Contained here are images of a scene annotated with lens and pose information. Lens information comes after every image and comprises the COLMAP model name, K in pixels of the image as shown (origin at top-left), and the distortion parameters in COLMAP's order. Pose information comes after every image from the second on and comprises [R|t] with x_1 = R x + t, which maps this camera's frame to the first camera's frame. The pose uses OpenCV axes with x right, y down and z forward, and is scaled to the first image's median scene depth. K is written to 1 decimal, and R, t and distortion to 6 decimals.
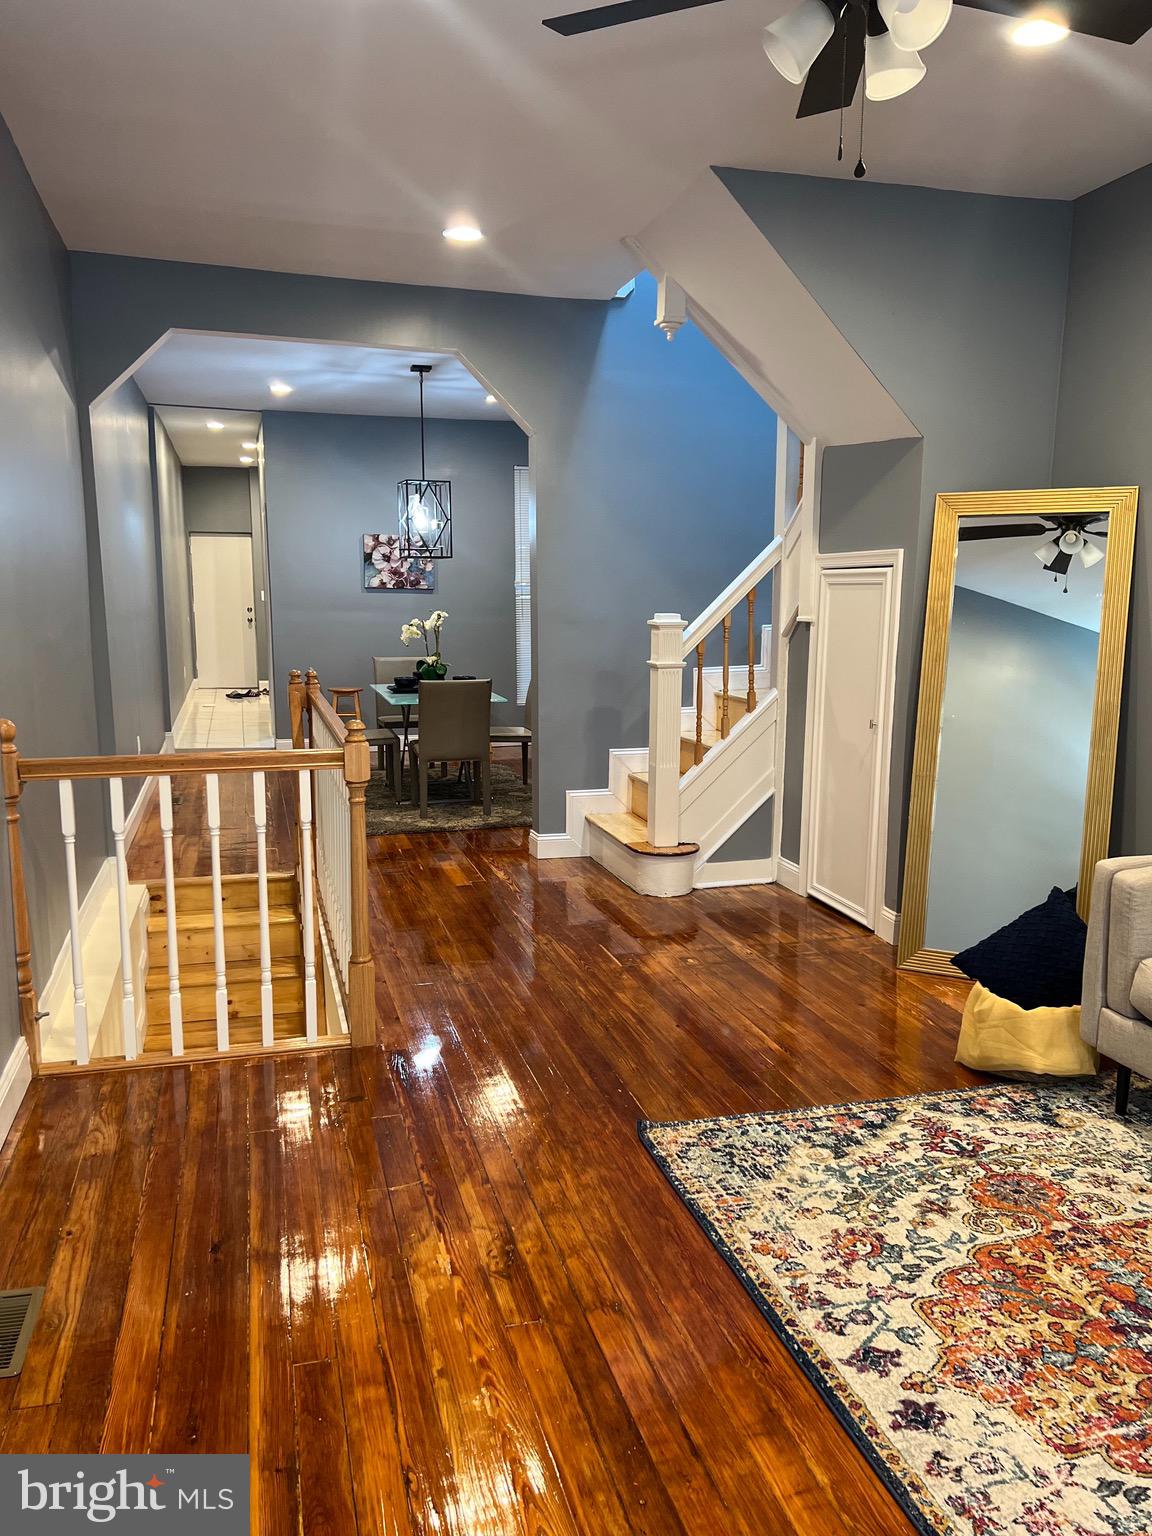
lens RADIAL K [[1169.5, 0, 576.0], [0, 1169.5, 768.0], [0, 0, 1]] dist [0.004838, 0.003326]
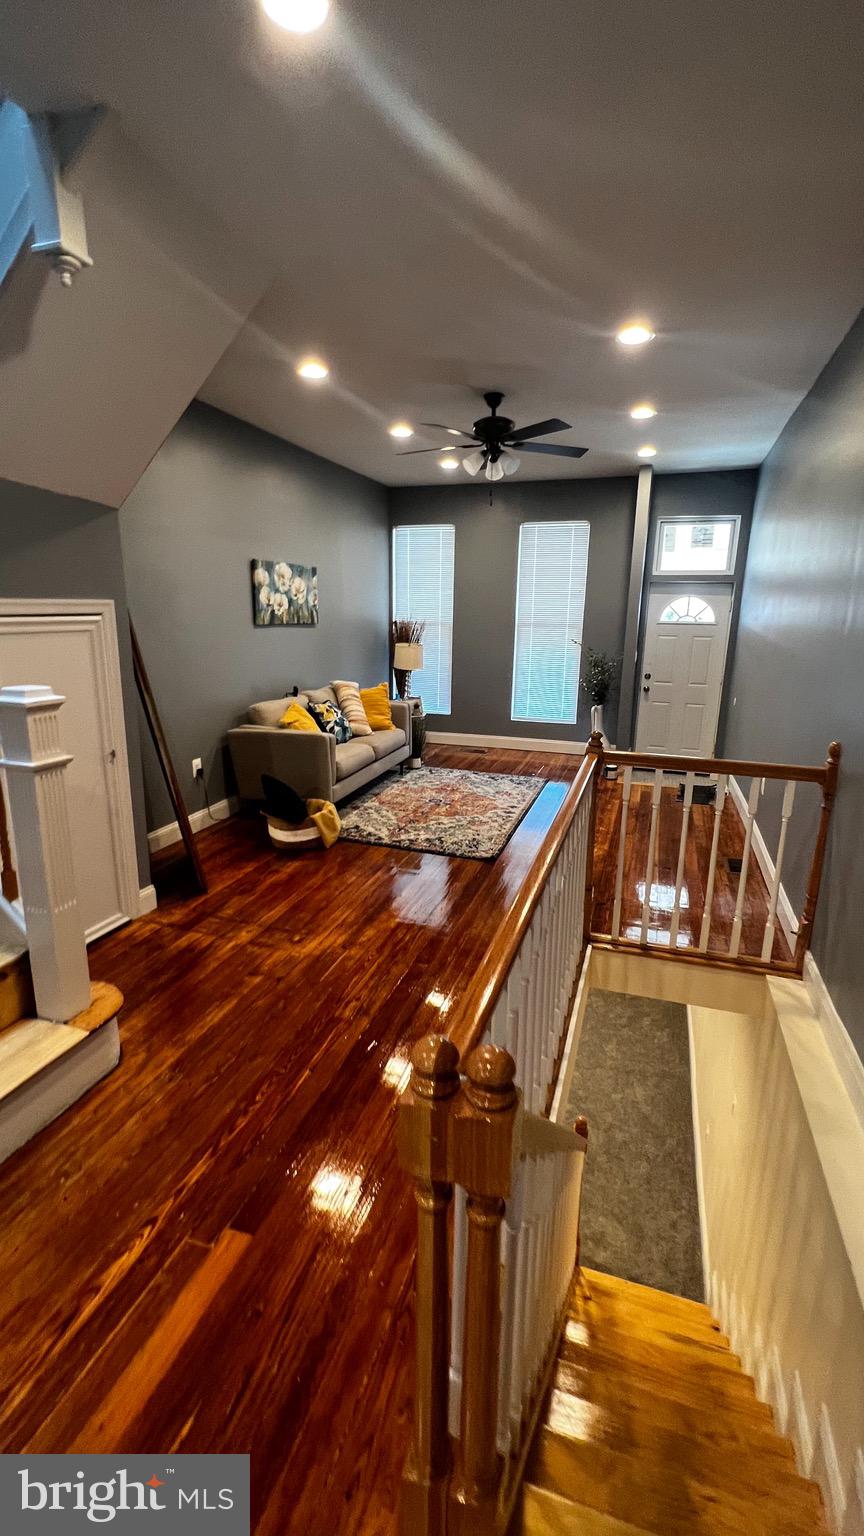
lens RADIAL K [[670.5, 0, 432.0], [0, 670.5, 768.0], [0, 0, 1]] dist [-0.002658, -0.000152]
pose [[-0.829179, -0.147234, 0.539245, -0.404451], [0.065538, 0.932428, 0.355363, -0.265923], [-0.555129, 0.330000, -0.763500, 1.490603]]
